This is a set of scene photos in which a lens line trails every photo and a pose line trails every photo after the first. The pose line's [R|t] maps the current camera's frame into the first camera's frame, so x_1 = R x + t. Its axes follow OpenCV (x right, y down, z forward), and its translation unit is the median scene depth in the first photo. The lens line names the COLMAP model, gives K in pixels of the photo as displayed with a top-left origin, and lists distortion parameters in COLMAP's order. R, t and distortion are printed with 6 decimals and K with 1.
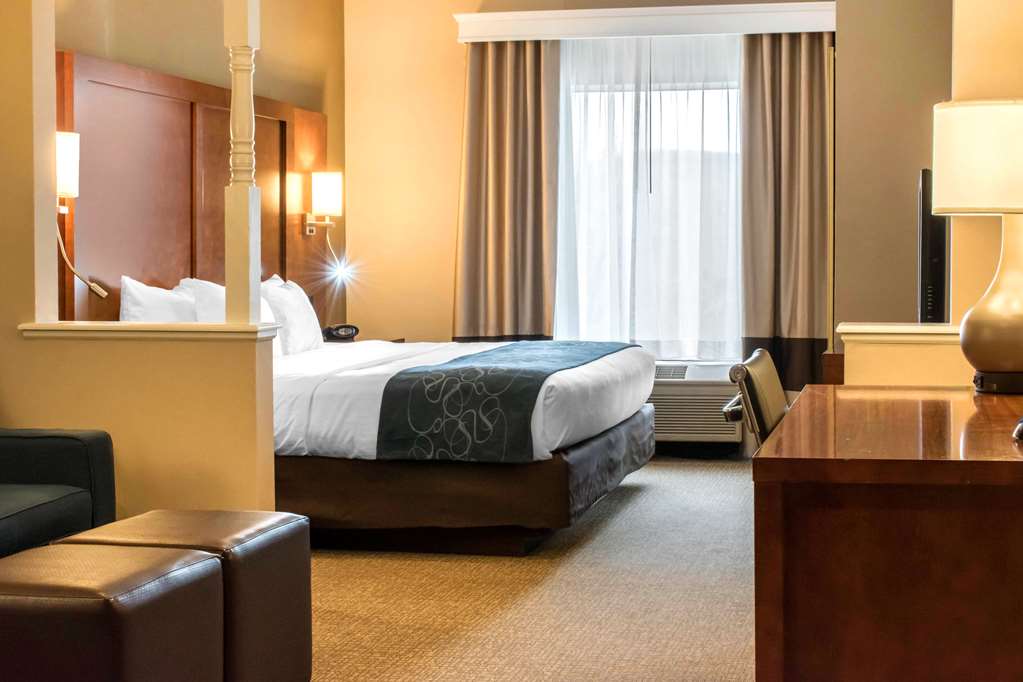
lens RADIAL K [[1877.3, 0, 511.5], [0, 1877.3, 341.0], [0, 0, 1]] dist [-0.032418, -0.068711]
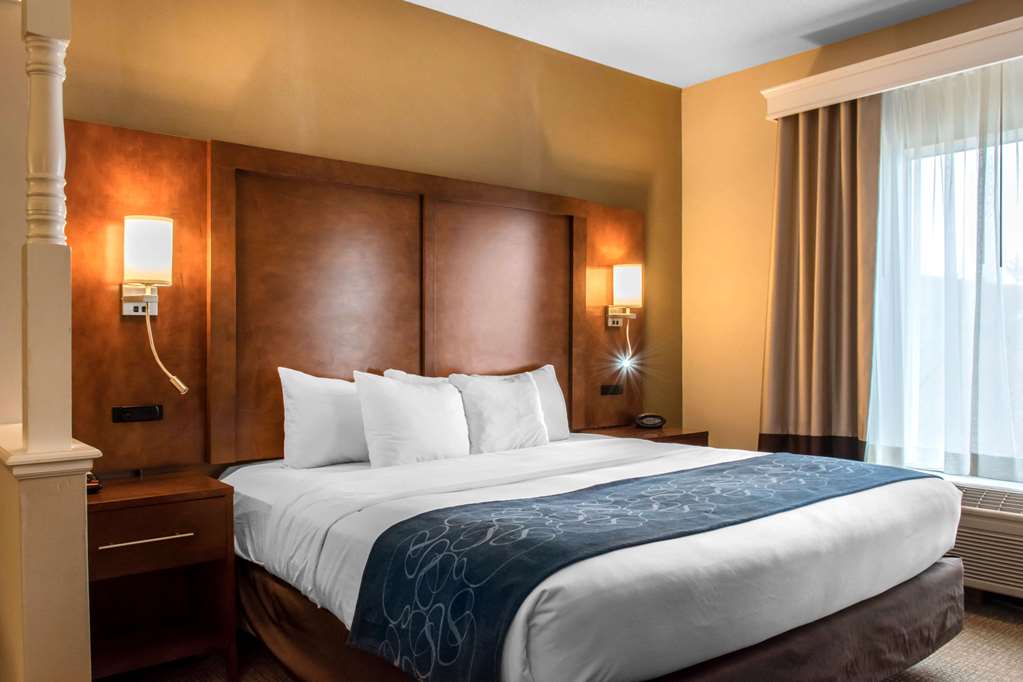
lens RADIAL K [[786.8, 0, 511.5], [0, 786.8, 341.0], [0, 0, 1]] dist [0.094449, -0.255315]
pose [[0.783563, 0.001692, -0.621310, 0.121904], [-0.031250, 0.998838, -0.036690, -0.031039], [0.620526, 0.048165, 0.782705, 0.634028]]
